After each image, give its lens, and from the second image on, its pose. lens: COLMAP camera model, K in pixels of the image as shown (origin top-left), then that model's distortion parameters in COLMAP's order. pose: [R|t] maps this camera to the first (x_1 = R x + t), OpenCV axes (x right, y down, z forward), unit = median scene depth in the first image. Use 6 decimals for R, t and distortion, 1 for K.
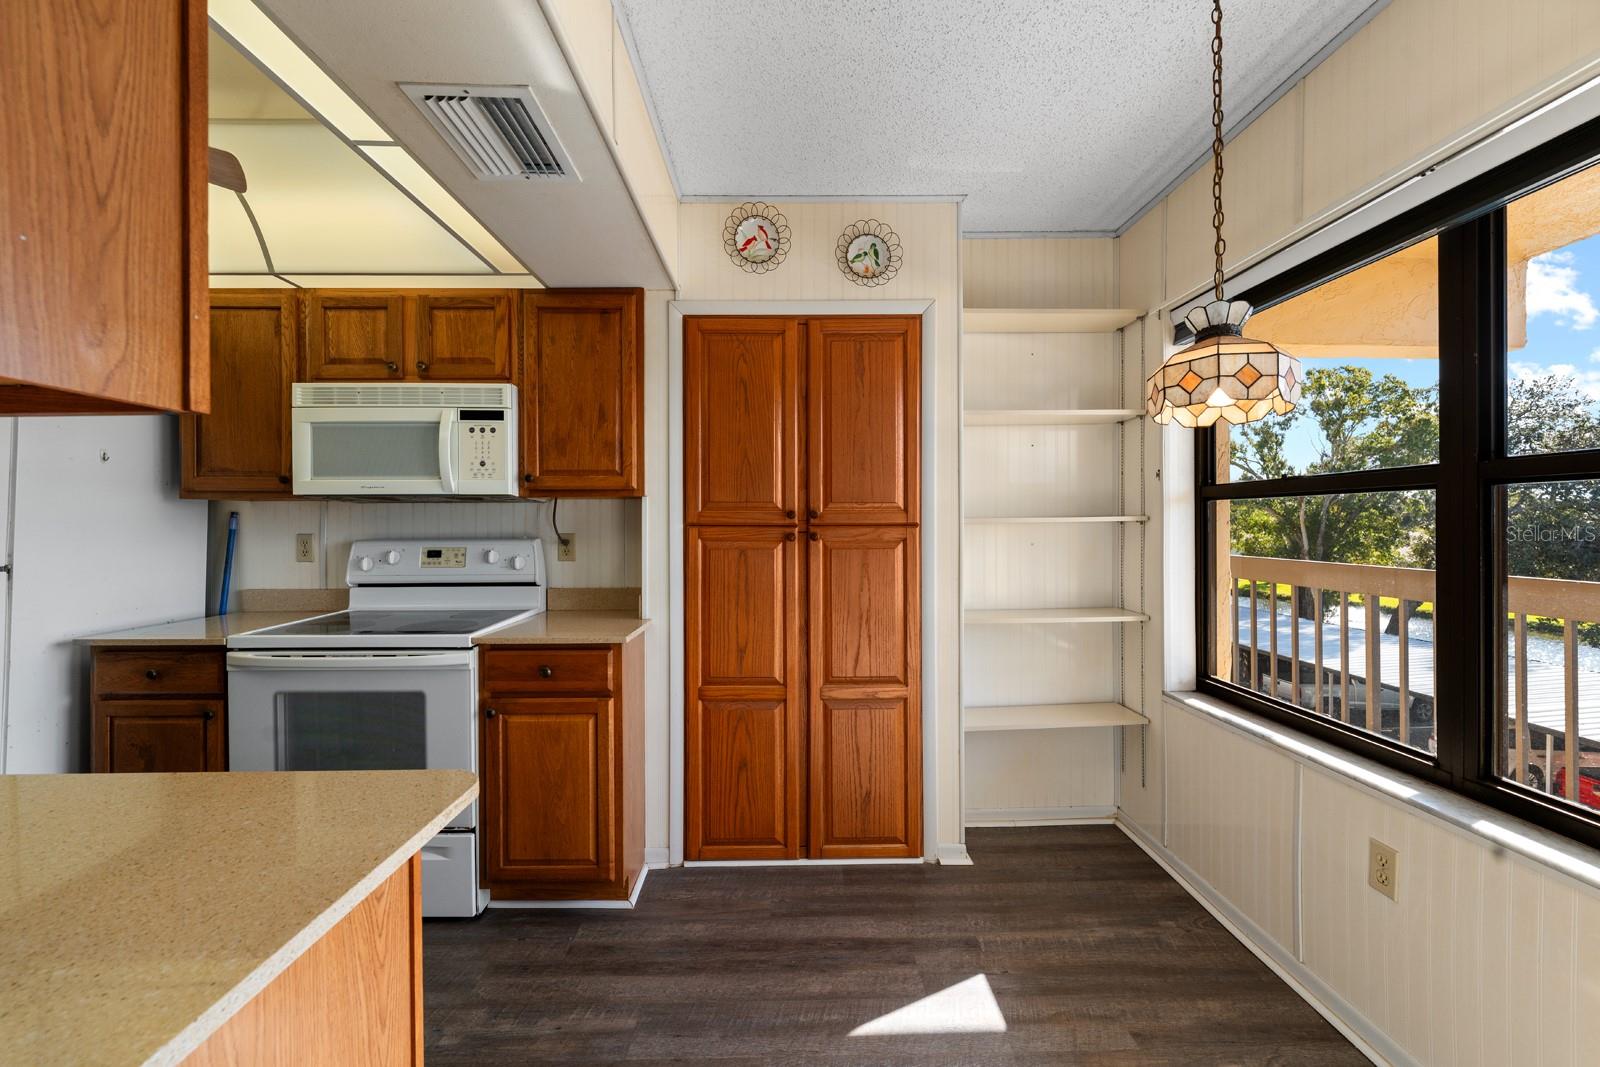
lens RADIAL K [[646.5, 0, 795.2], [0, 646.5, 525.8], [0, 0, 1]] dist [-0.000451, -0.000861]
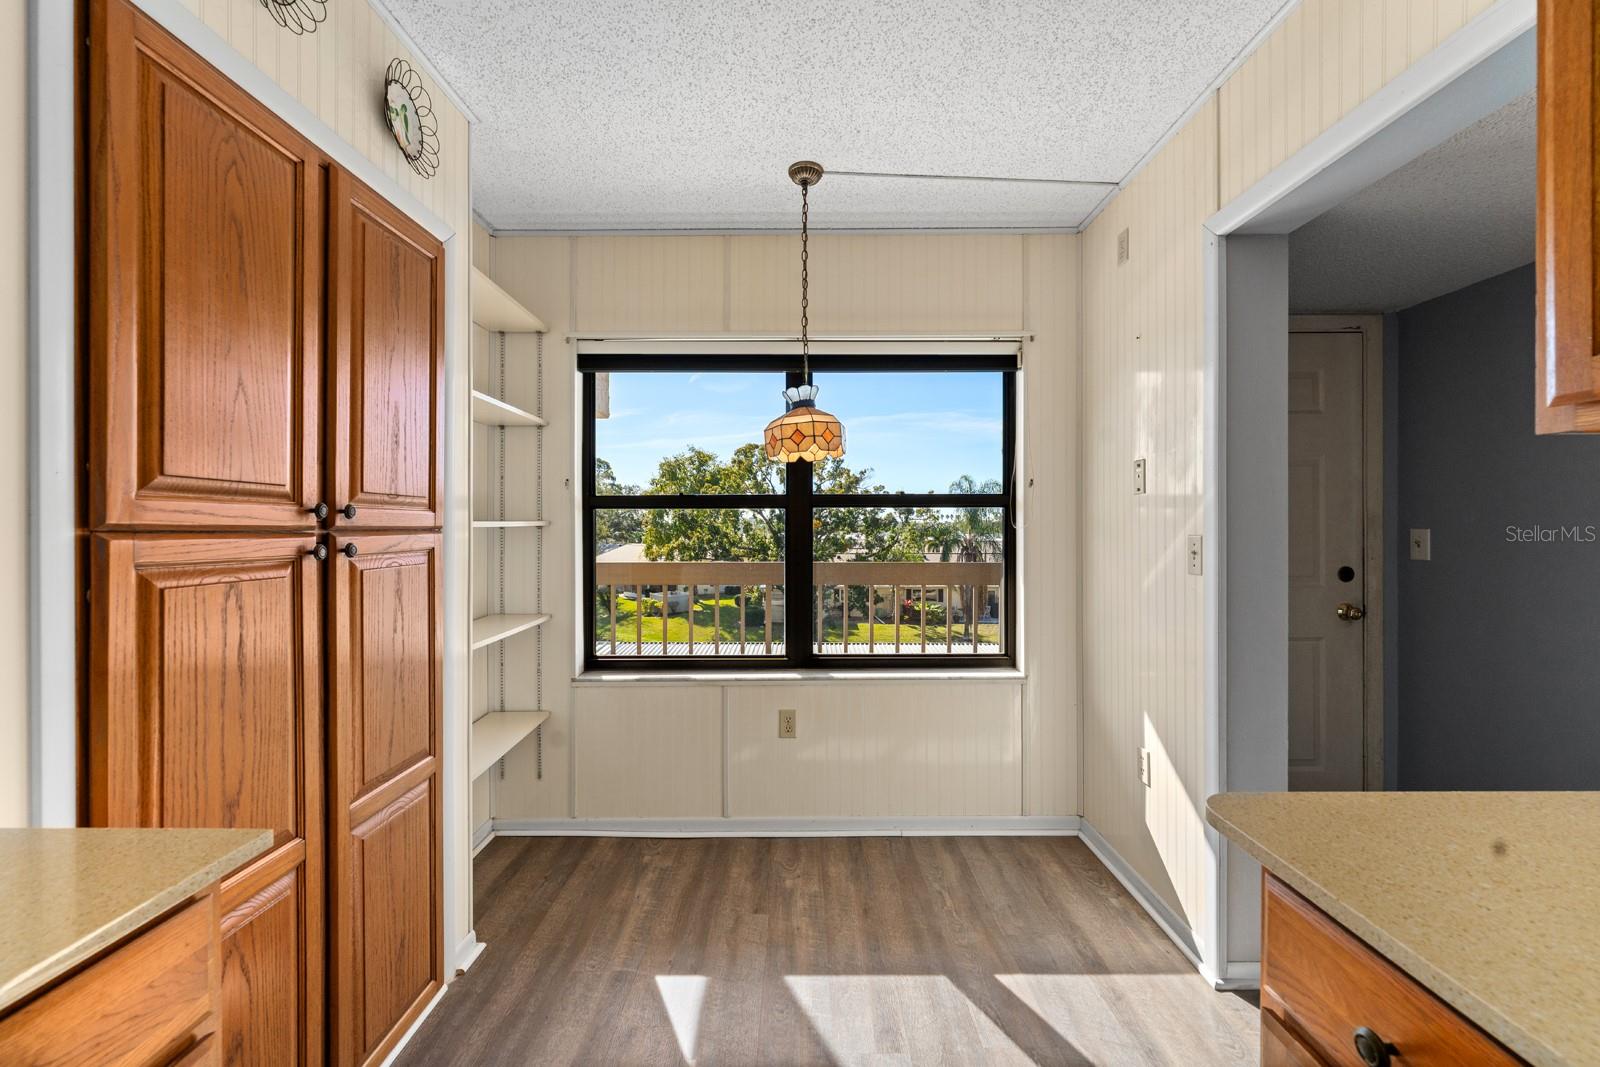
lens RADIAL K [[646.5, 0, 799.2], [0, 646.5, 526.4], [0, 0, 1]] dist [-0.000451, -0.000861]
pose [[0.017323, 0.003740, 0.999843, -4.029640], [0.007763, 0.999962, -0.003875, 0.006055], [-0.999820, 0.007829, 0.017293, 4.414581]]
